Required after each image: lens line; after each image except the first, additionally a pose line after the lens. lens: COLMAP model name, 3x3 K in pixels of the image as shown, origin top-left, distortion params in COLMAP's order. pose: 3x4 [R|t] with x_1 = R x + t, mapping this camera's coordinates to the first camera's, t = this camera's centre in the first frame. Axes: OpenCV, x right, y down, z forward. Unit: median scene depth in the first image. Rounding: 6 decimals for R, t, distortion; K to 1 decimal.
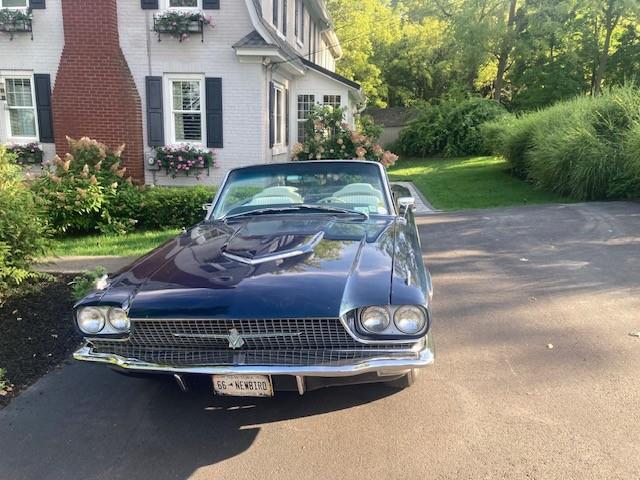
lens RADIAL K [[532.1, 0, 338.7], [0, 532.1, 239.4], [0, 0, 1]] dist [0.010176, -0.016075]
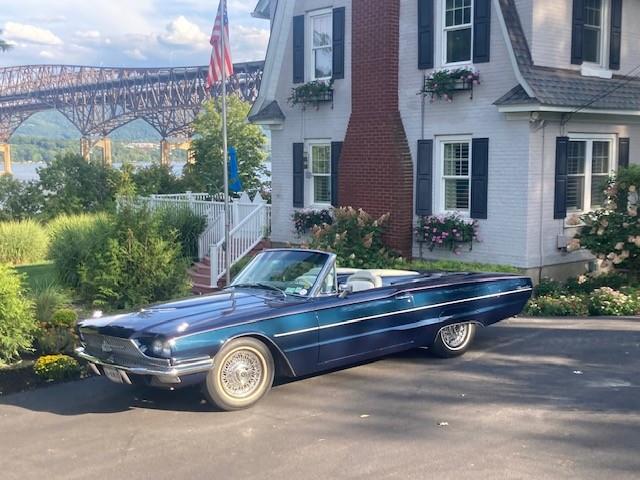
lens RADIAL K [[868.9, 0, 317.9], [0, 868.9, 243.9], [0, 0, 1]] dist [0.131205, 0.000000]
pose [[0.716283, 0.048786, -0.696102, 0.570532], [-0.125572, 0.990280, -0.059809, -0.017366], [0.686418, 0.130251, 0.715447, -0.169787]]
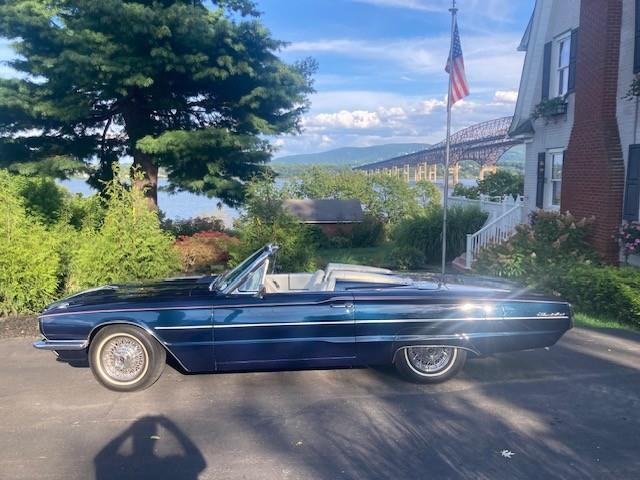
lens RADIAL K [[532.9, 0, 321.6], [0, 532.9, 238.1], [0, 0, 1]] dist [0.007332, -0.007498]
pose [[0.123777, 0.097082, -0.987550, 0.495992], [-0.195594, 0.978065, 0.071634, -0.112055], [0.972842, 0.184292, 0.140050, 0.387071]]
